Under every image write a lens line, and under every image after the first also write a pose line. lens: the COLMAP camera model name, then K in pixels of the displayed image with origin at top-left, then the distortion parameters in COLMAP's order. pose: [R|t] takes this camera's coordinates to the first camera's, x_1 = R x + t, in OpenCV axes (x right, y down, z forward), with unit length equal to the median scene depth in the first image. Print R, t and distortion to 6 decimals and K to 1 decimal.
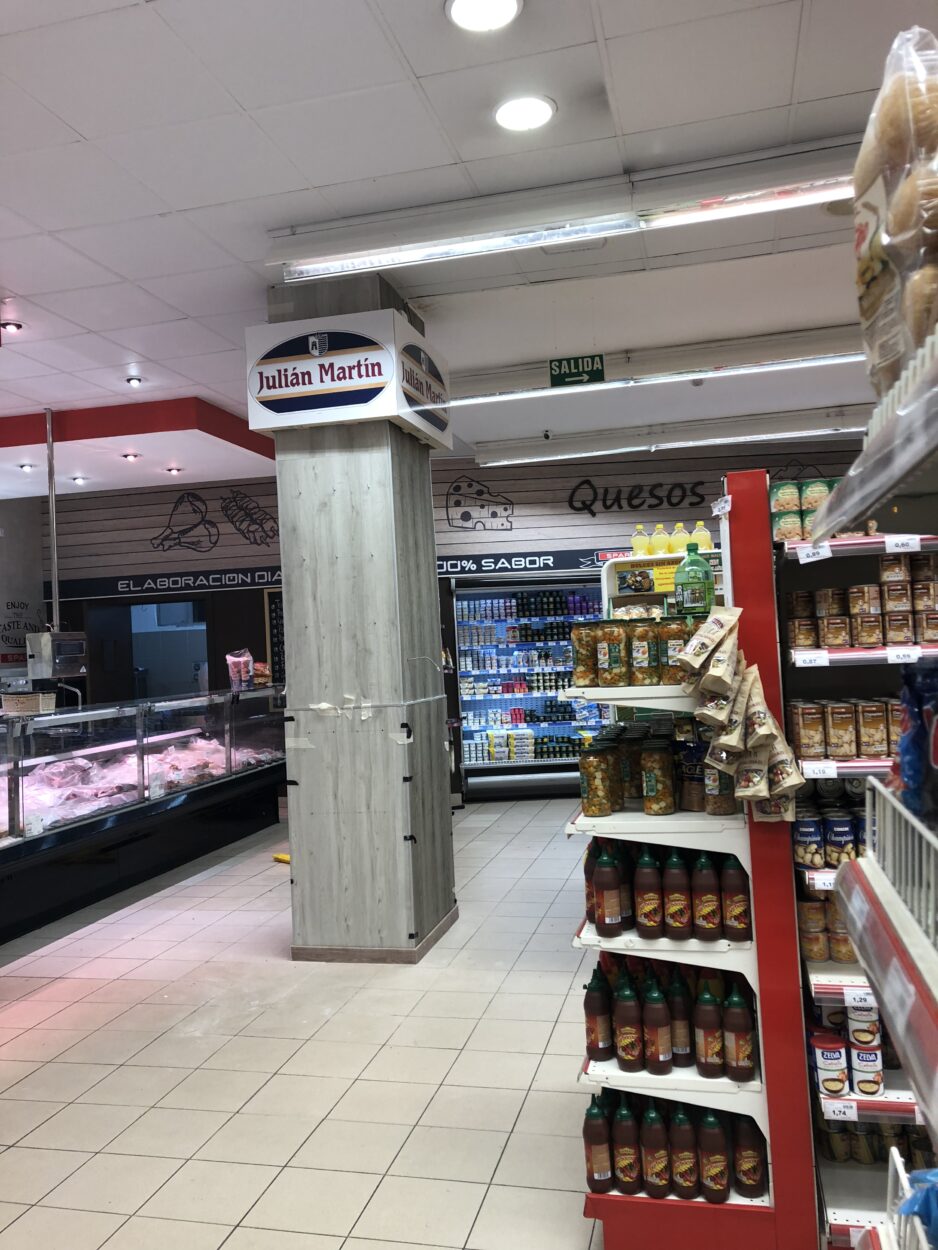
lens RADIAL K [[1015.6, 0, 462.7], [0, 1015.6, 609.8], [0, 0, 1]] dist [0.177064, -0.626705]
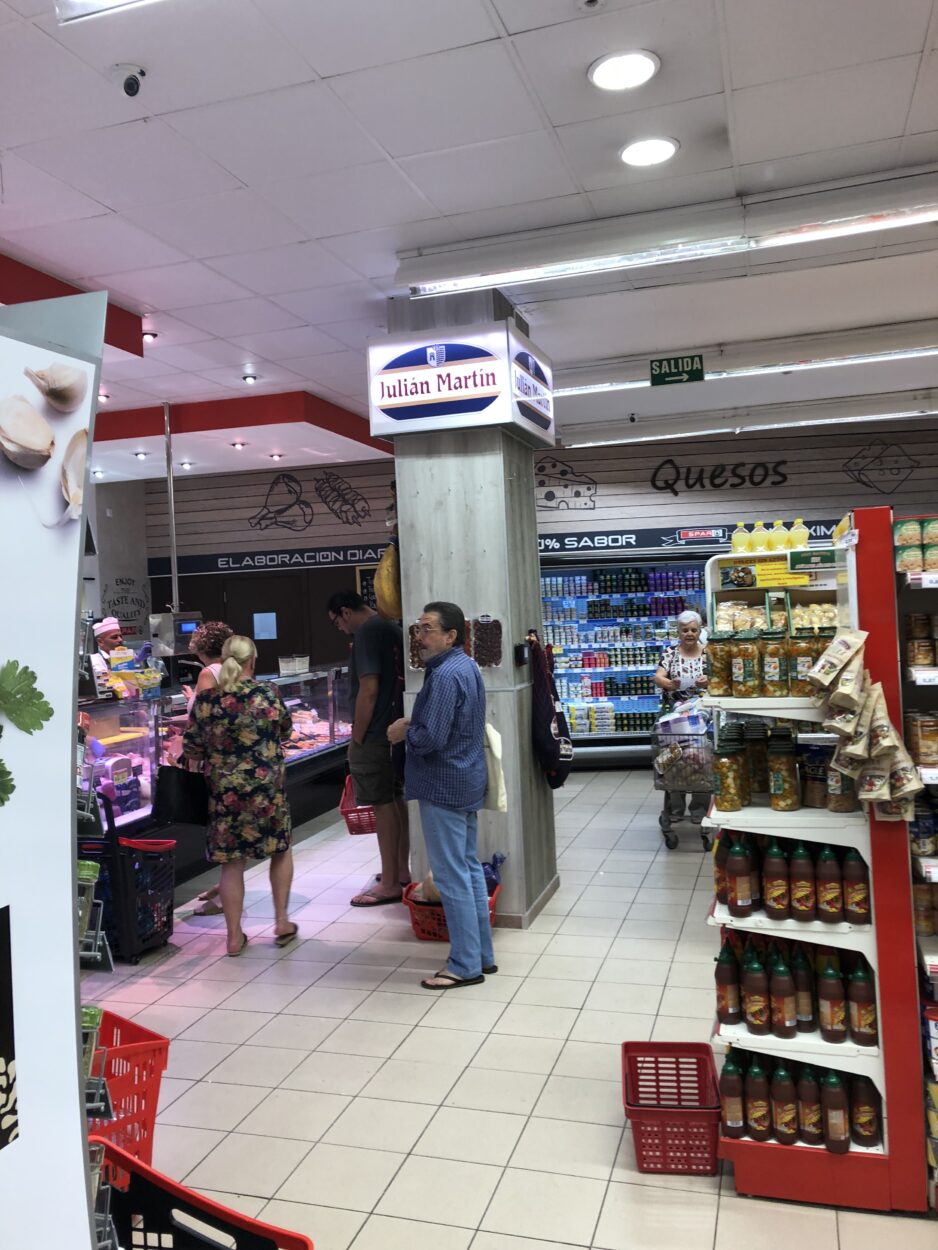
lens RADIAL K [[1012.7, 0, 456.3], [0, 1012.7, 607.6], [0, 0, 1]] dist [0.145478, -0.460084]
pose [[0.997966, 0.003701, -0.063634, -0.034268], [-0.001390, 0.999339, 0.036329, -0.021953], [0.063727, -0.036167, 0.997312, -0.046994]]
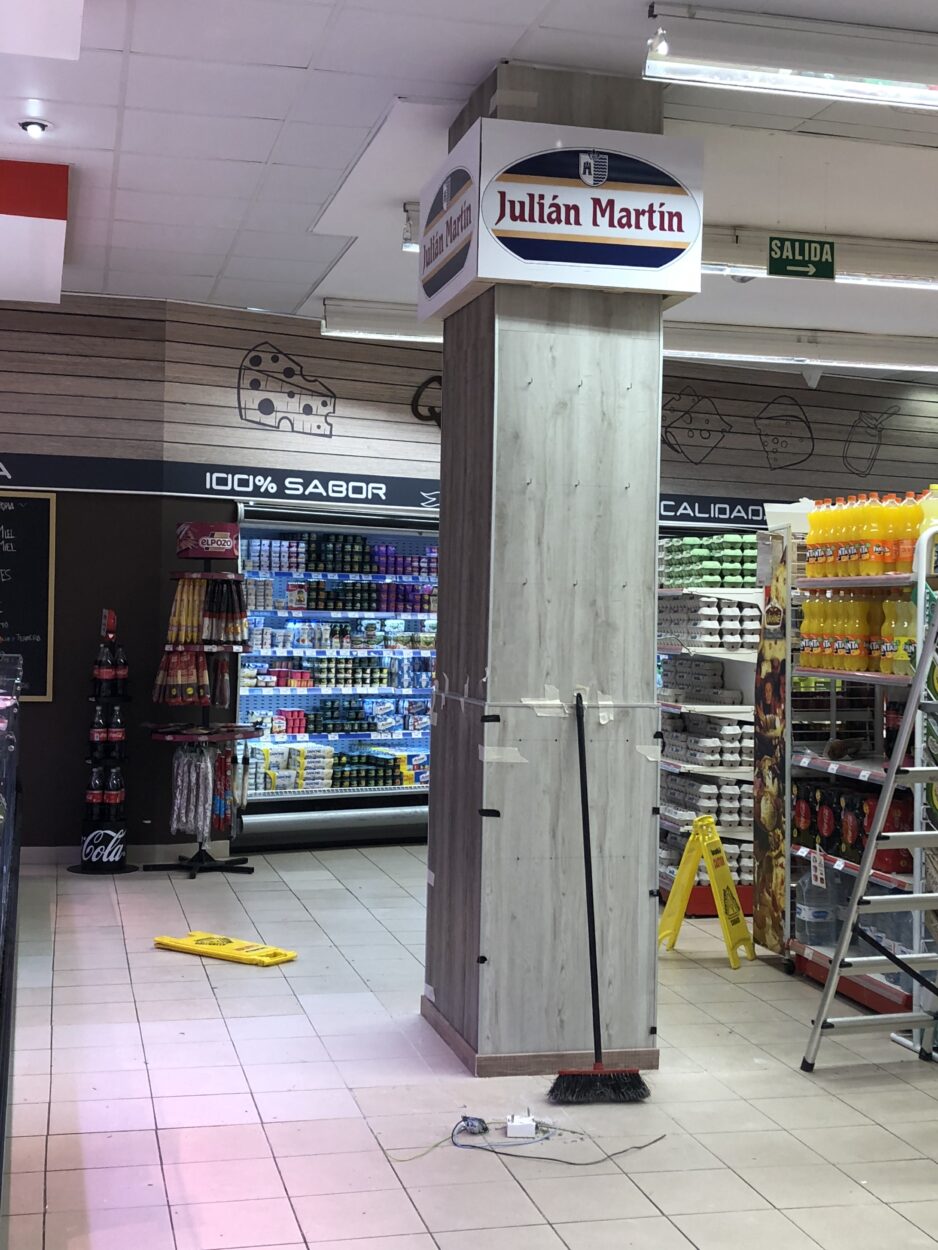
lens RADIAL K [[1617.4, 0, 465.1], [0, 1617.4, 612.4], [0, 0, 1]] dist [0.210859, -0.842411]
pose [[0.884035, 0.067115, 0.462578, -0.466055], [-0.082202, 0.996537, 0.012510, 0.017525], [-0.460136, -0.049084, 0.886491, 0.048385]]
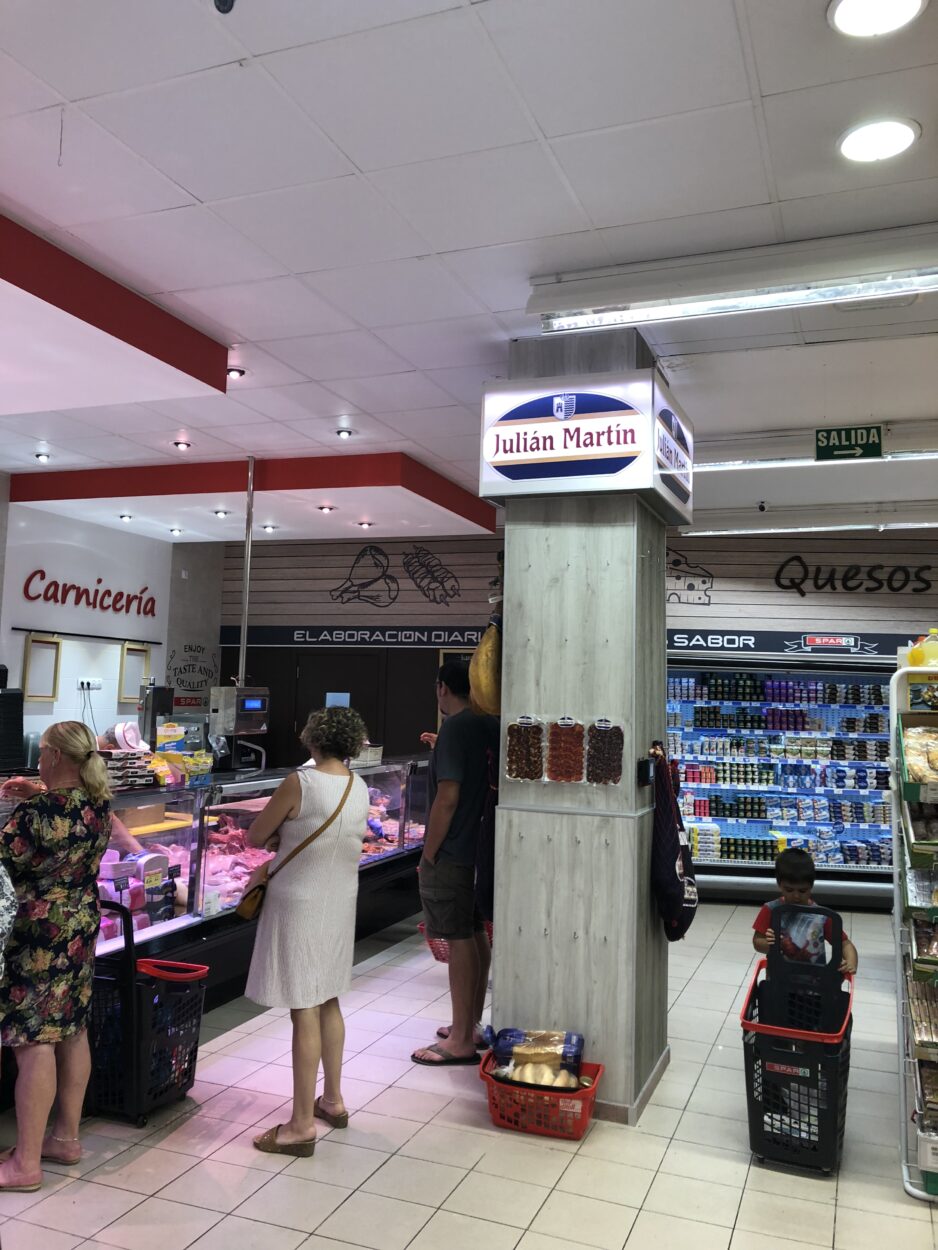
lens RADIAL K [[1012.6, 0, 464.4], [0, 1012.6, 604.8], [0, 0, 1]] dist [0.133928, -0.380692]
pose [[0.988991, 0.065233, -0.132821, -0.065495], [-0.072545, 0.996062, -0.050970, -0.020718], [0.128973, 0.060044, 0.989829, 0.075698]]
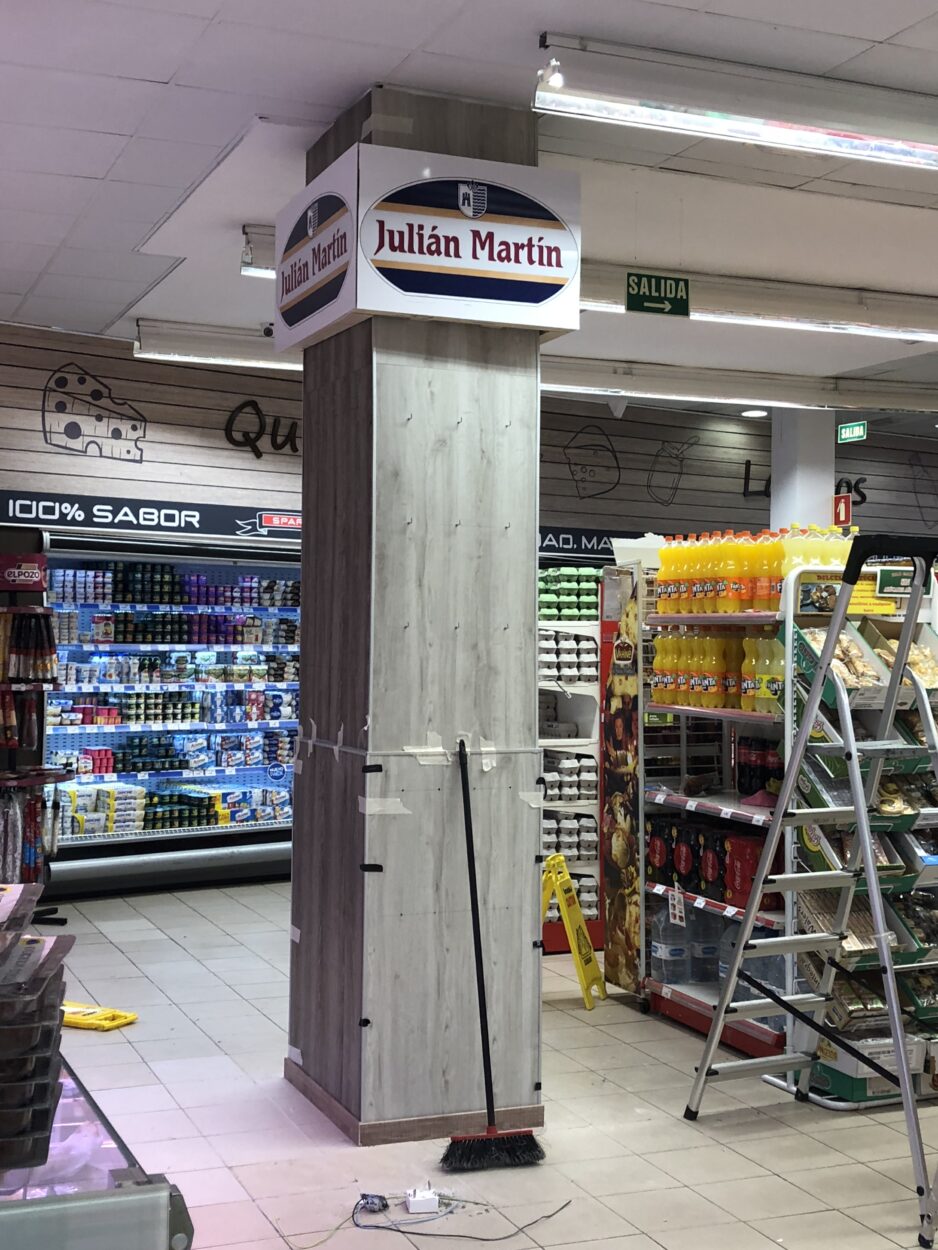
lens RADIAL K [[1617.4, 0, 465.1], [0, 1617.4, 612.4], [0, 0, 1]] dist [0.210859, -0.842411]
pose [[0.806032, 0.066280, 0.588148, -0.498168], [-0.074953, 0.997140, -0.009650, 0.009990], [-0.587106, -0.036305, 0.808695, 0.101248]]
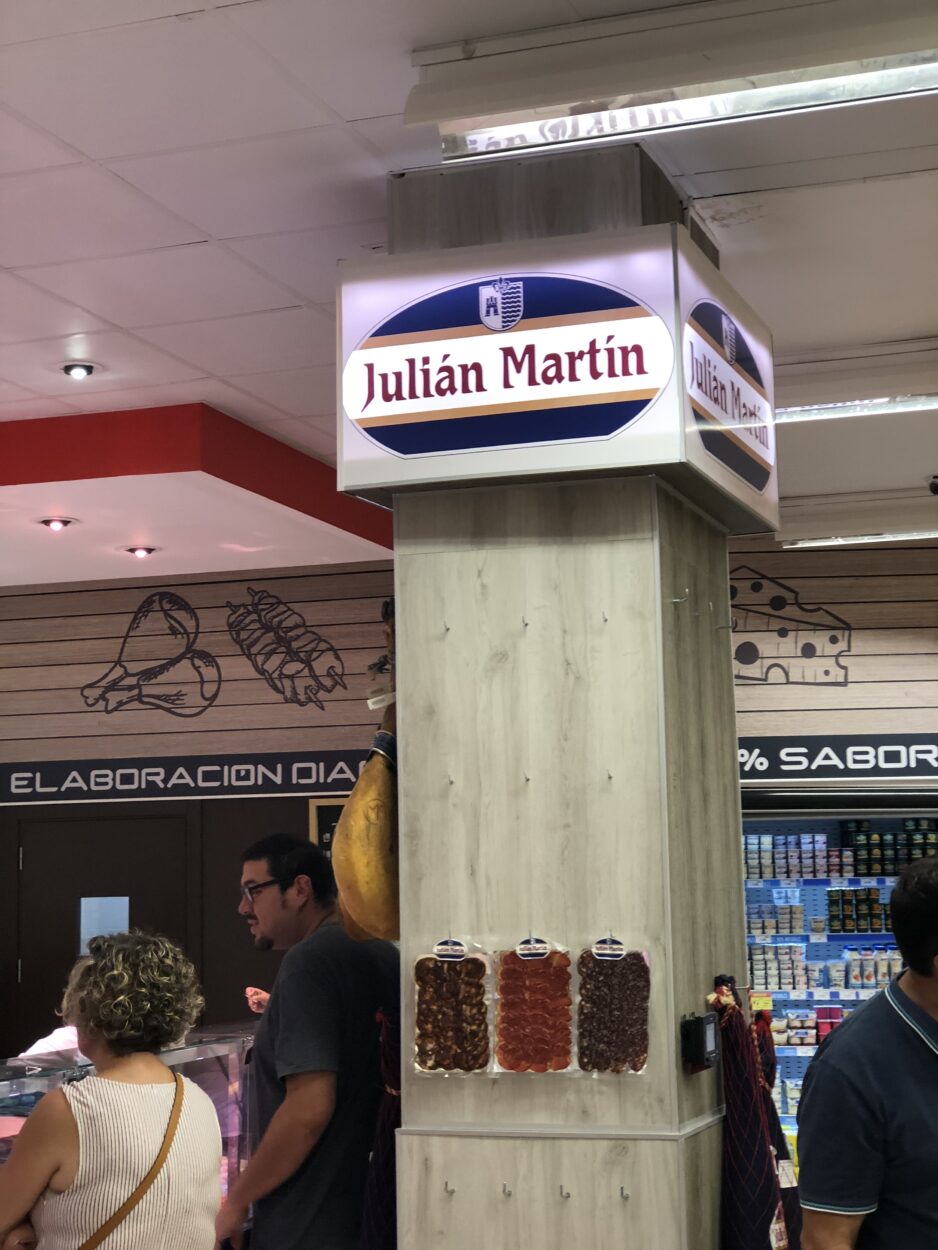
lens RADIAL K [[2047.1, 0, 467.4], [0, 2047.1, 603.5], [0, 0, 1]] dist [-0.063836, 0.766422]
pose [[0.995163, 0.018879, -0.096404, -0.045358], [-0.028324, 0.994827, -0.097560, -0.027265], [0.094063, 0.099819, 0.990550, 0.089597]]
